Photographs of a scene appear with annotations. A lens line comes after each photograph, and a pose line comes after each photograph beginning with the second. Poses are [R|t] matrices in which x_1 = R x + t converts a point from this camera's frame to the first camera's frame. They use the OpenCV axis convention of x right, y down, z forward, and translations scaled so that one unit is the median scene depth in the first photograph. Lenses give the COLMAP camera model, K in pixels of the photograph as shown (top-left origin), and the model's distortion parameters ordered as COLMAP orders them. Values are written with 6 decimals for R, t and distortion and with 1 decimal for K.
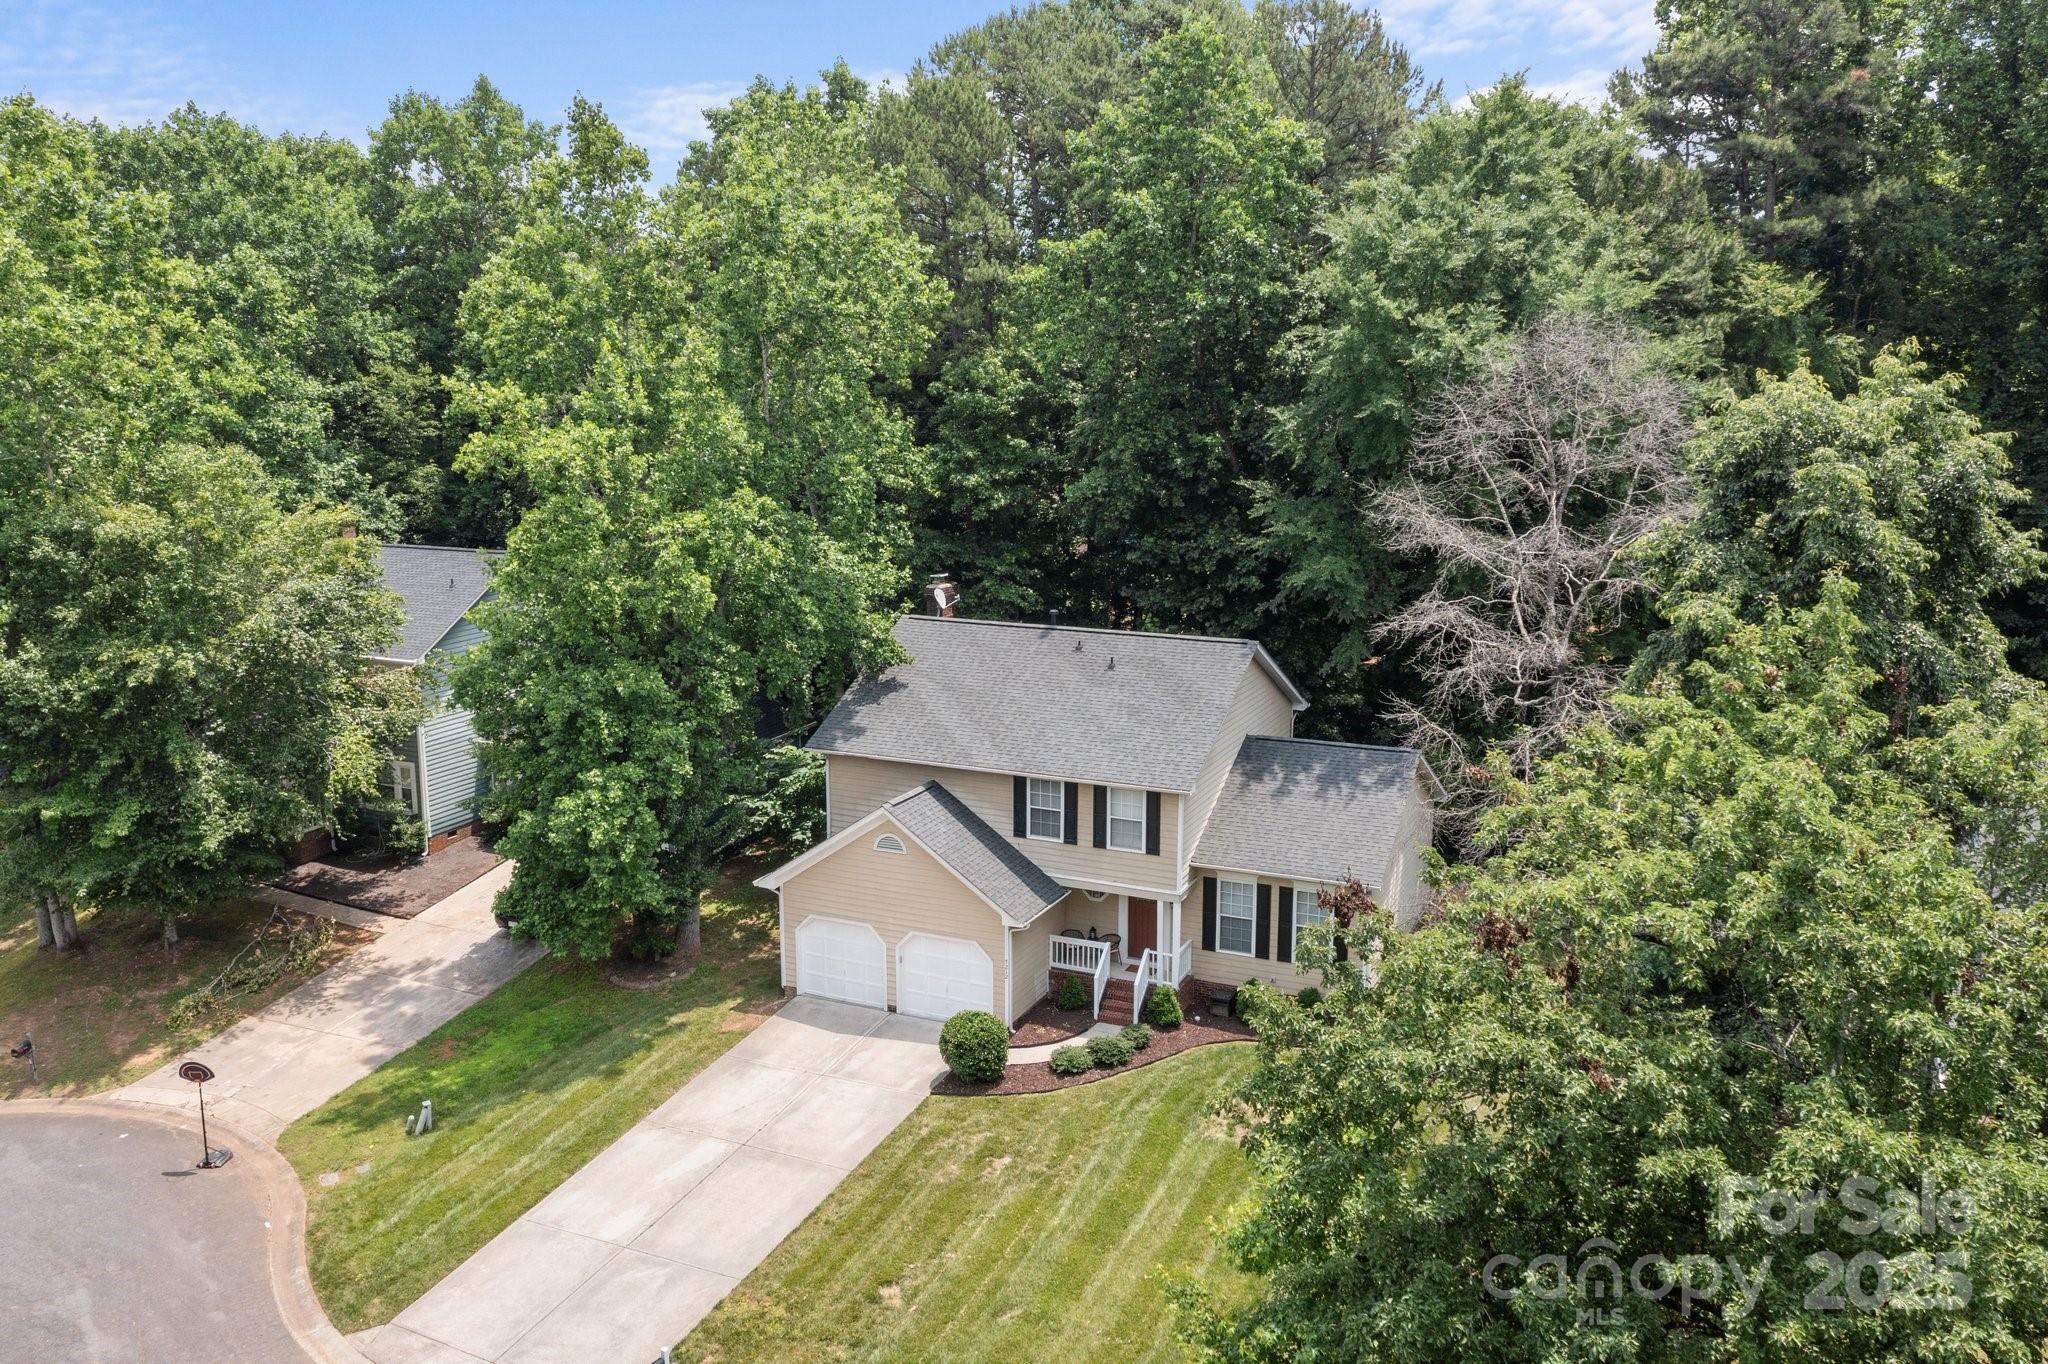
lens RADIAL K [[1679.2, 0, 1026.3], [0, 1679.2, 684.9], [0, 0, 1]] dist [-0.007446, 0.005305]
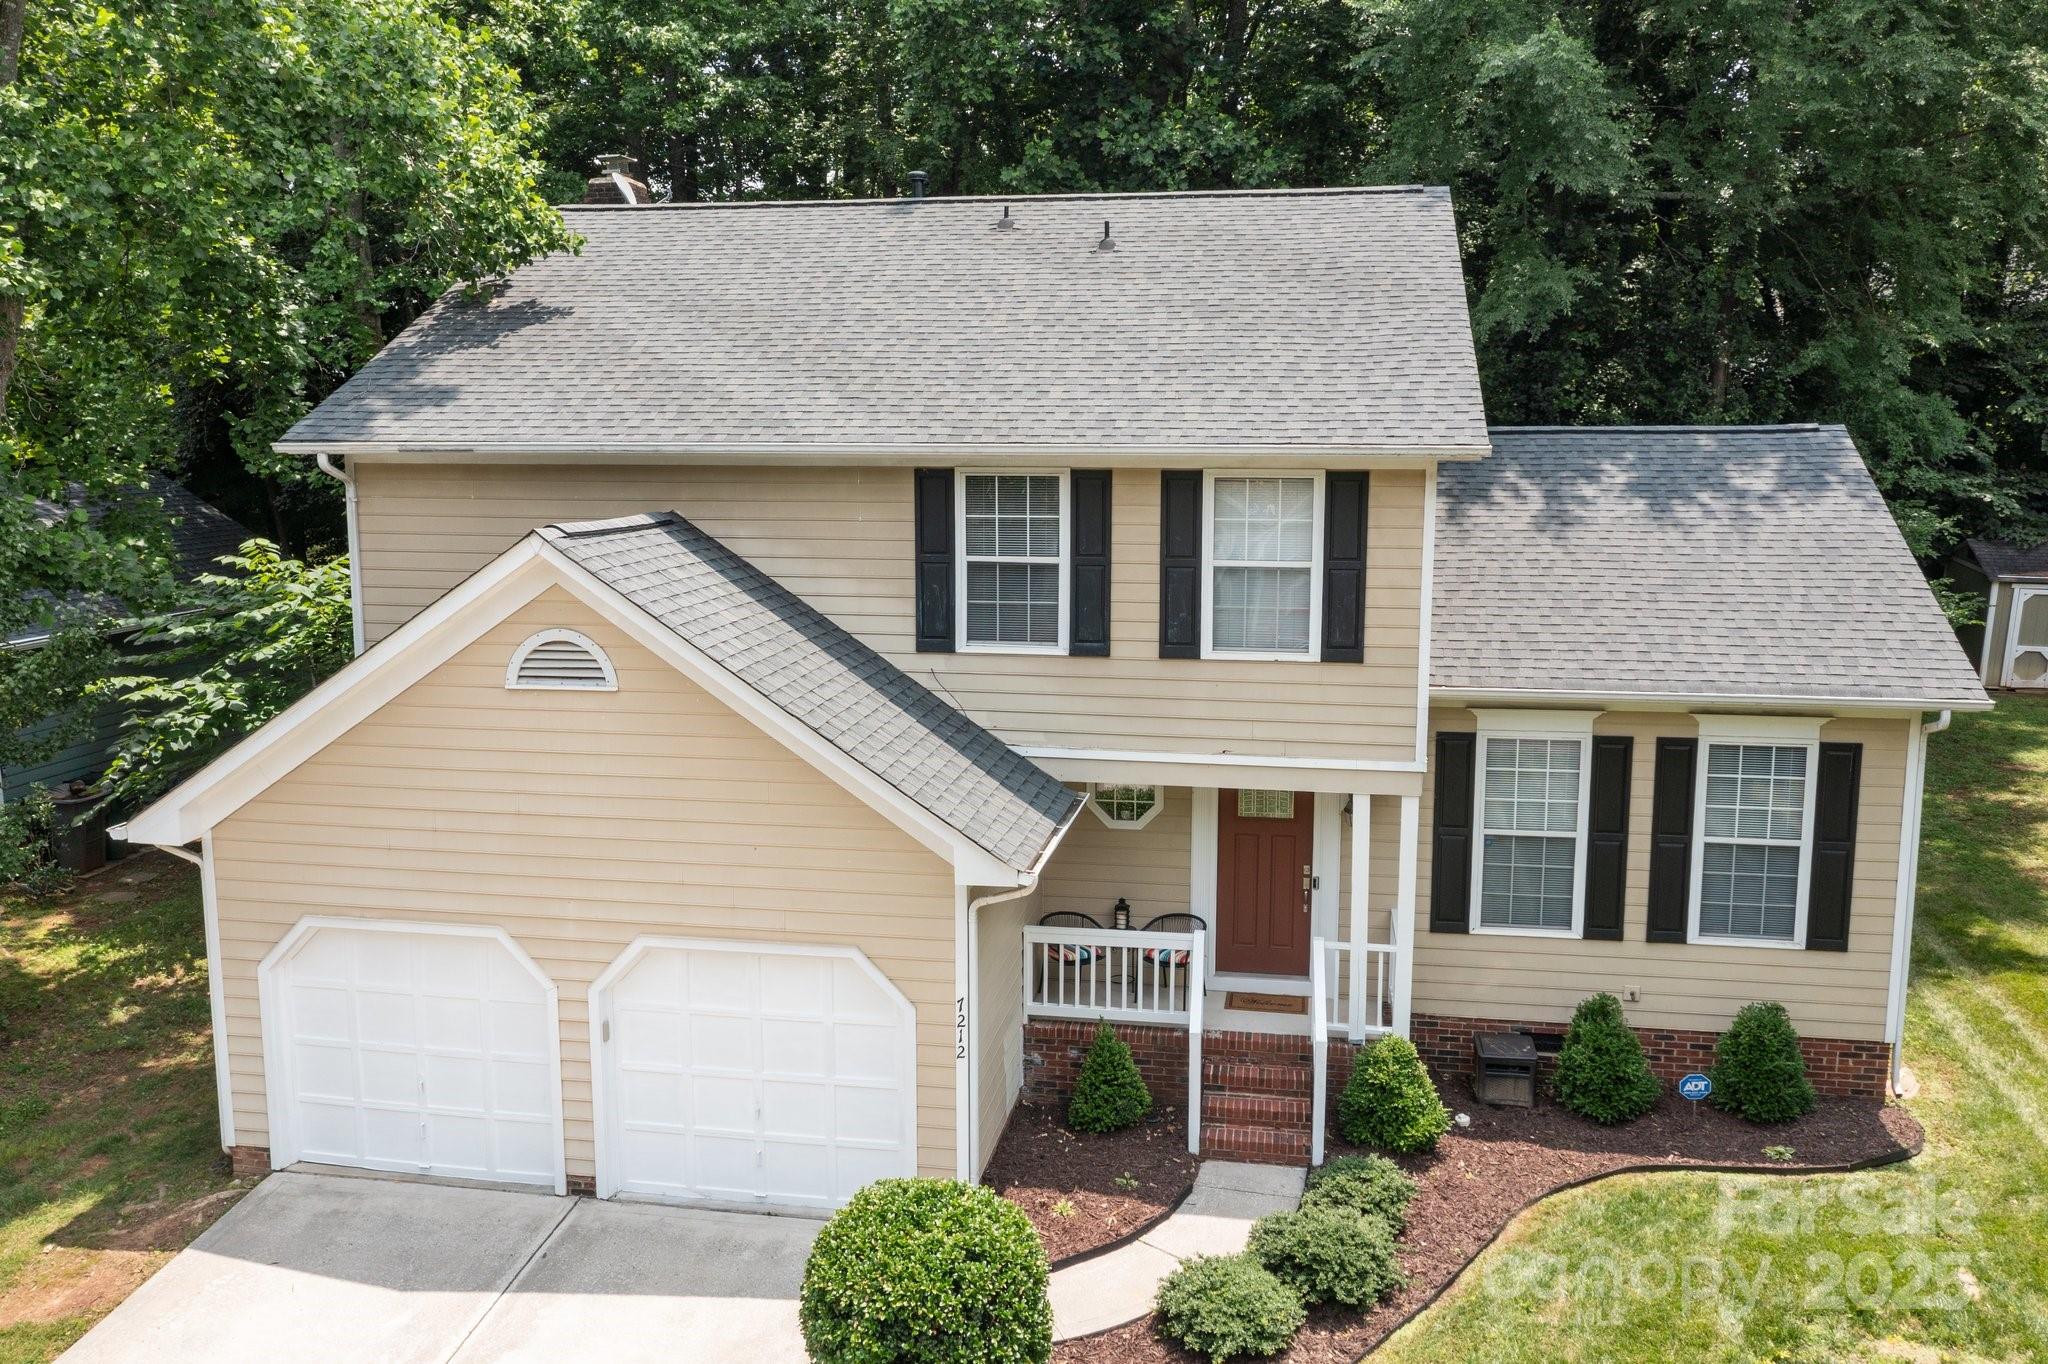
lens RADIAL K [[1679.2, 0, 1021.3], [0, 1679.2, 666.2], [0, 0, 1]] dist [-0.007446, 0.005305]
pose [[0.968964, -0.036877, 0.244436, -0.073943], [0.049540, 0.997719, -0.045856, 0.112794], [-0.242187, 0.056542, 0.968581, 0.665932]]
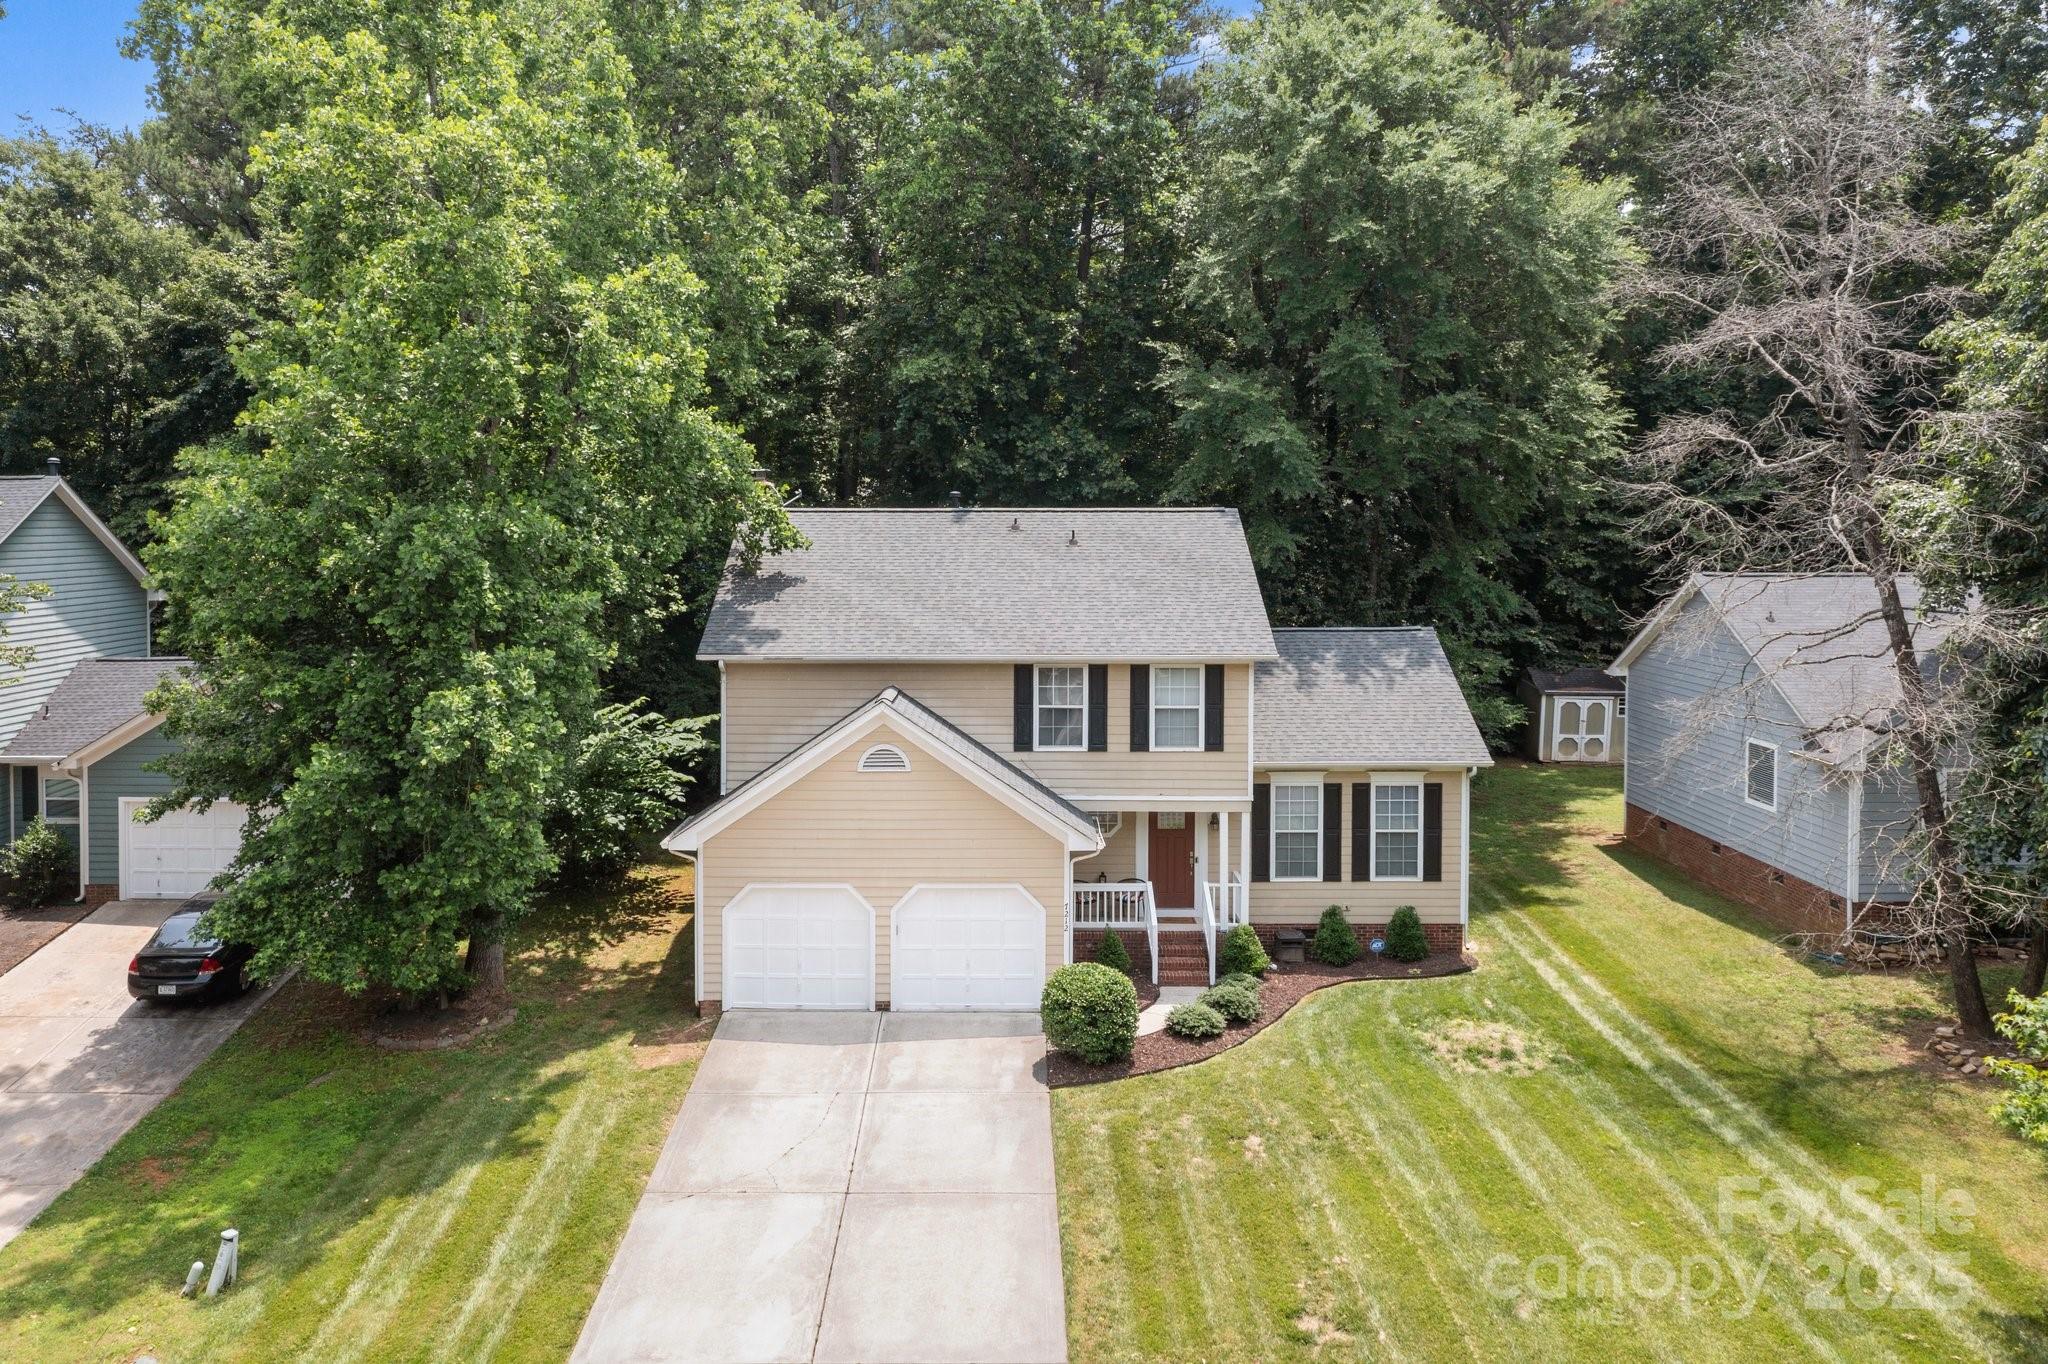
lens RADIAL K [[1679.2, 0, 986.0], [0, 1679.2, 587.6], [0, 0, 1]] dist [-0.007446, 0.005305]
pose [[0.915660, -0.016888, 0.401598, -0.320697], [0.081008, 0.986370, -0.143222, 0.126578], [-0.393706, 0.163676, 0.904548, 0.330708]]
